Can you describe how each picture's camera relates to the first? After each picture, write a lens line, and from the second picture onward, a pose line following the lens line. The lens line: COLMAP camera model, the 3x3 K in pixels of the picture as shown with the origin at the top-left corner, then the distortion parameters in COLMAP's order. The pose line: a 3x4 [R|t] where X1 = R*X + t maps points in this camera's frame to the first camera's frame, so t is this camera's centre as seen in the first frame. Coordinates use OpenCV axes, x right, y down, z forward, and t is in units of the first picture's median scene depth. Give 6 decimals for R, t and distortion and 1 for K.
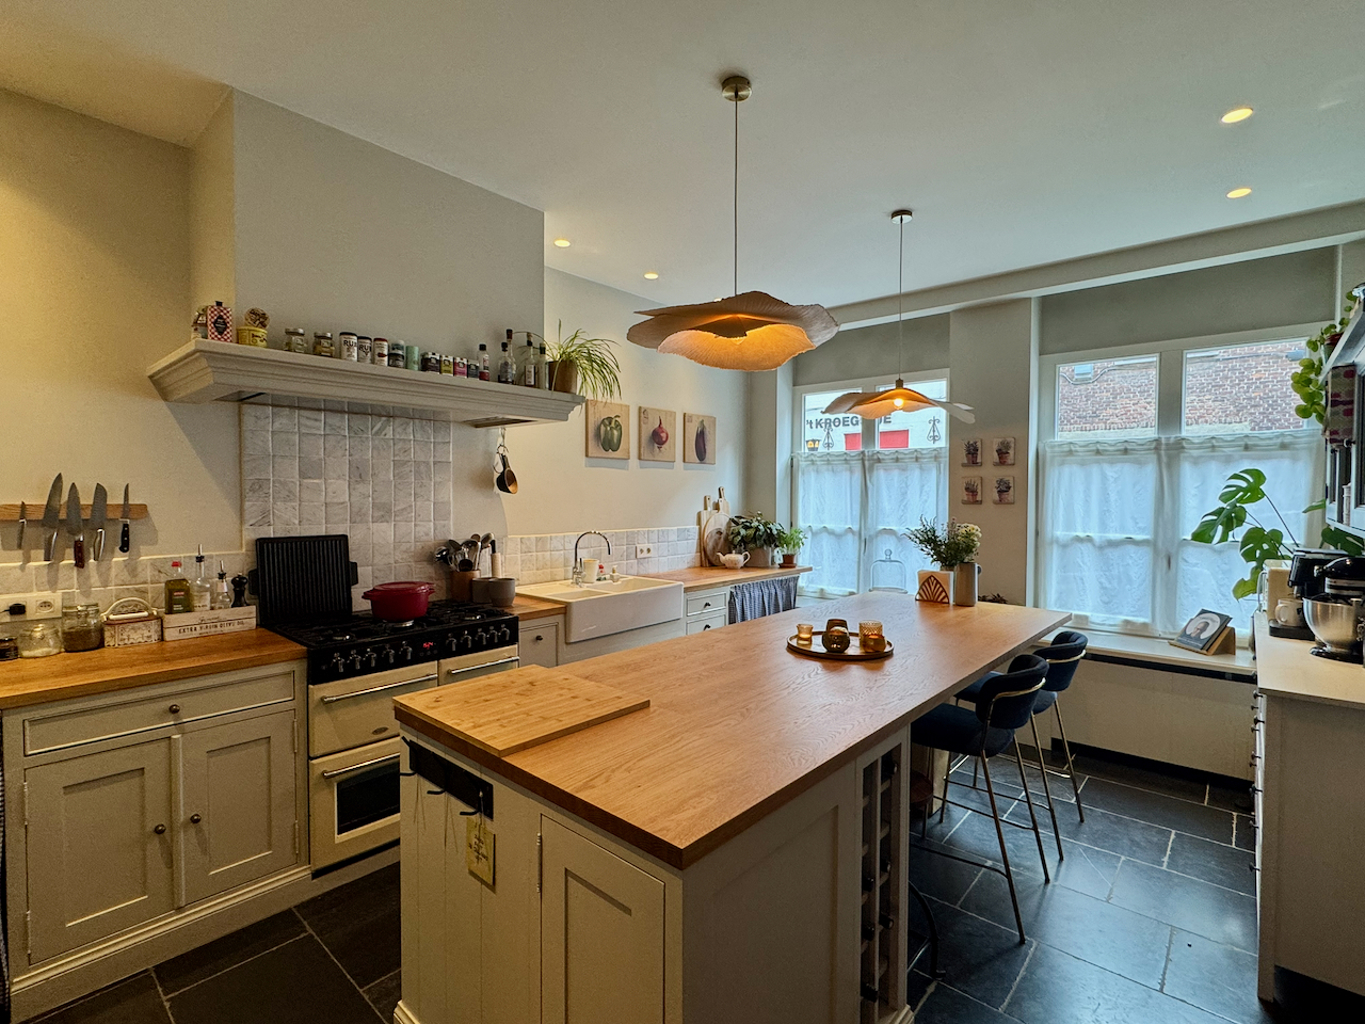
lens RADIAL K [[644.5, 0, 682.5], [0, 644.5, 512.0], [0, 0, 1]] dist [-0.001094, -0.000051]
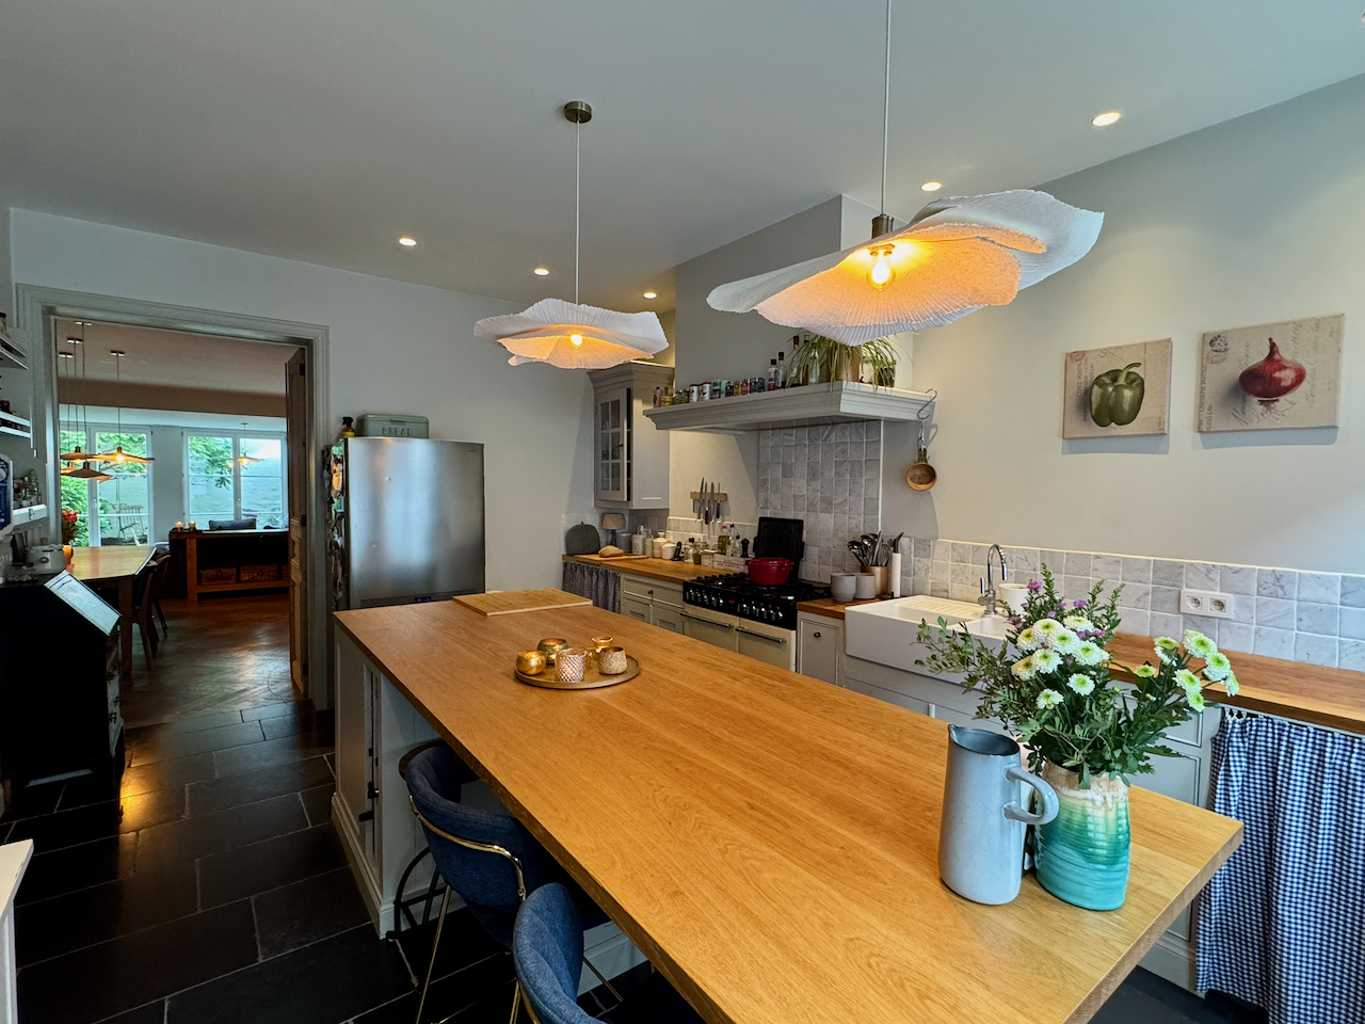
lens RADIAL K [[646.7, 0, 682.5], [0, 646.7, 512.0], [0, 0, 1]] dist [-0.000415, -0.000019]
pose [[-0.191067, 0.038510, -0.980821, 0.759479], [-0.041014, 0.998044, 0.047176, -0.031010], [0.980720, 0.049241, -0.189114, 0.940016]]
